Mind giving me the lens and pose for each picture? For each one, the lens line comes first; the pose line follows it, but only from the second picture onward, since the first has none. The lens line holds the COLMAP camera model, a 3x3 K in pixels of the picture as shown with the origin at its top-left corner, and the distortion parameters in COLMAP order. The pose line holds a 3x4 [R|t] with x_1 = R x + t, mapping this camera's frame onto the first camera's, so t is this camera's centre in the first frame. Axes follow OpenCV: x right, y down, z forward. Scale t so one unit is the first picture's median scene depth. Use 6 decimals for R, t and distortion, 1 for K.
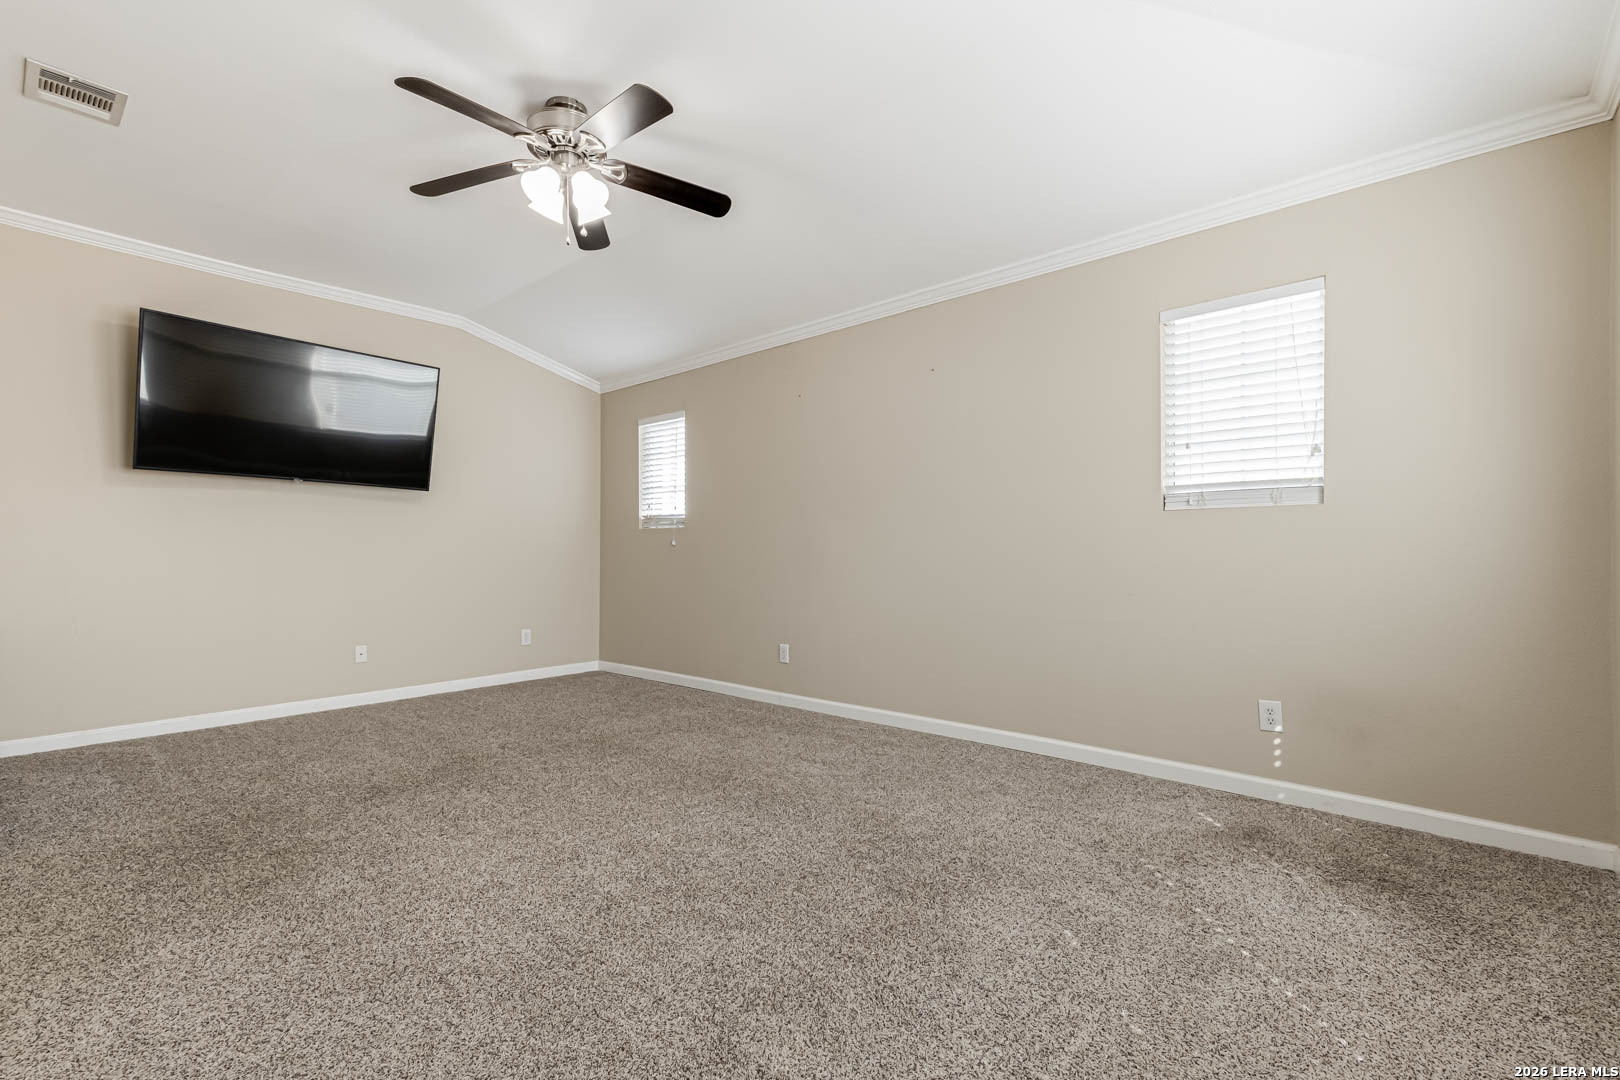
lens RADIAL K [[720.6, 0, 799.0], [0, 720.6, 542.3], [0, 0, 1]] dist [0.021322, 0.000492]
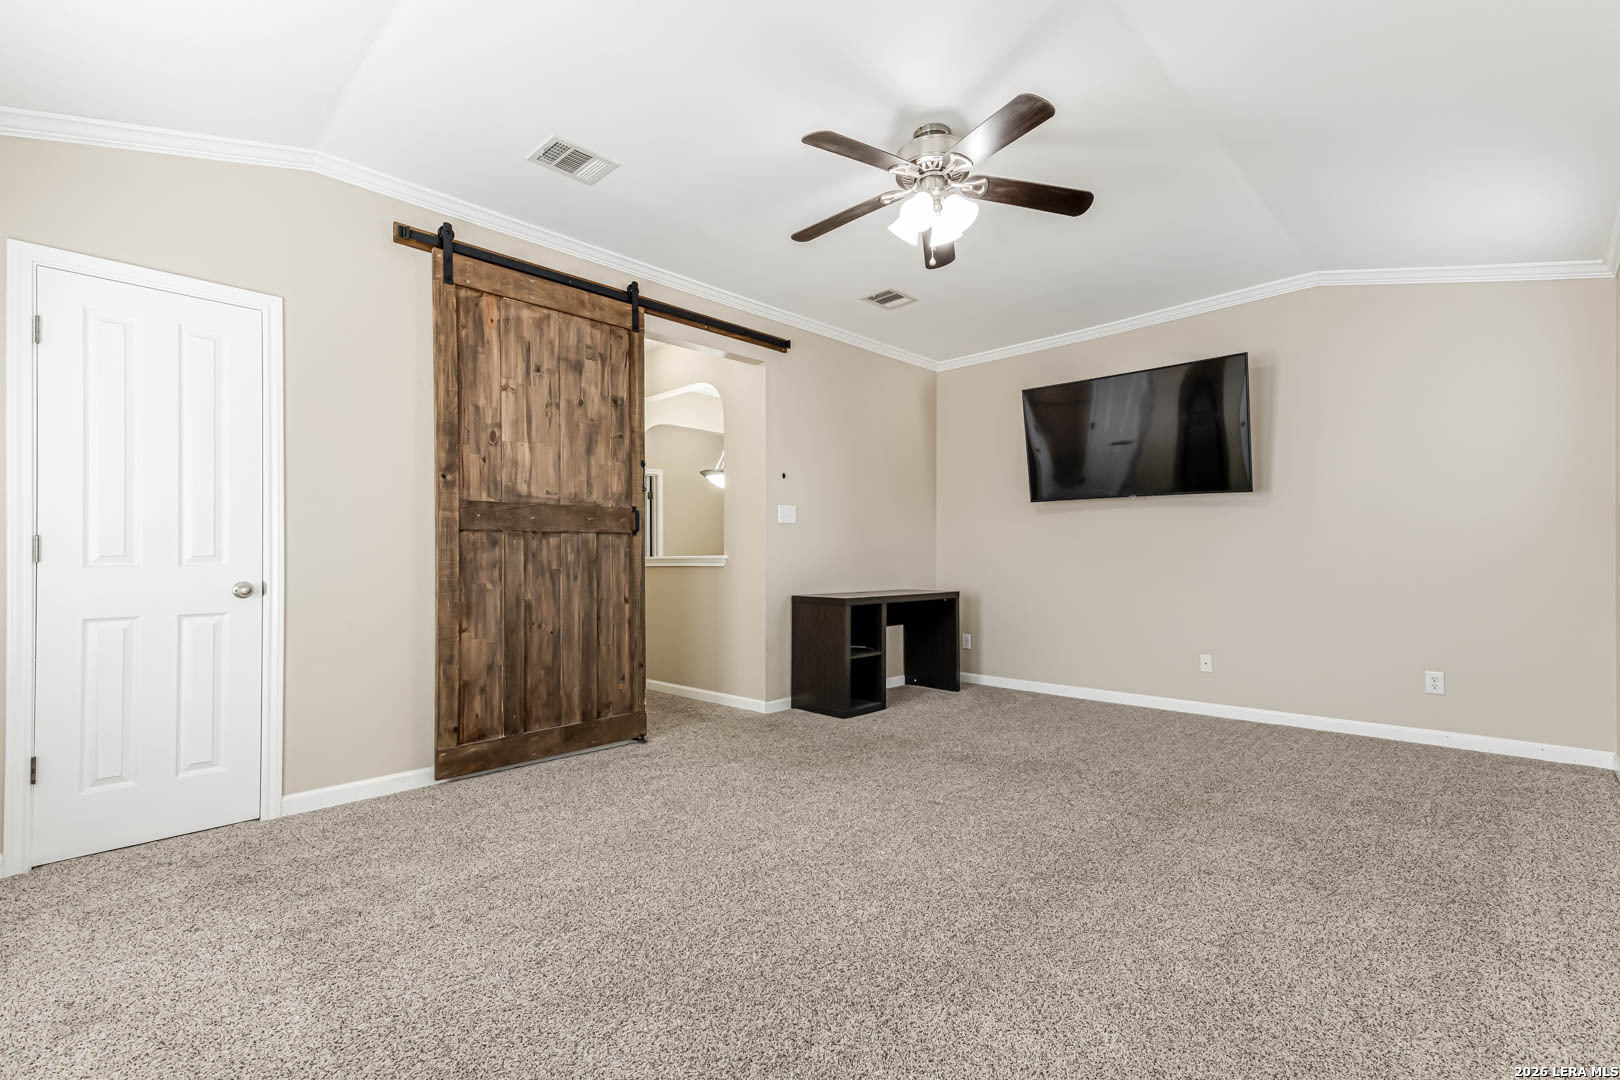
lens RADIAL K [[720.6, 0, 799.3], [0, 720.6, 550.8], [0, 0, 1]] dist [0.021322, 0.000492]
pose [[-0.045575, -0.014149, -0.998861, 0.590635], [0.018758, 0.999711, -0.015017, 0.006602], [0.998785, -0.019421, -0.045297, 0.702765]]
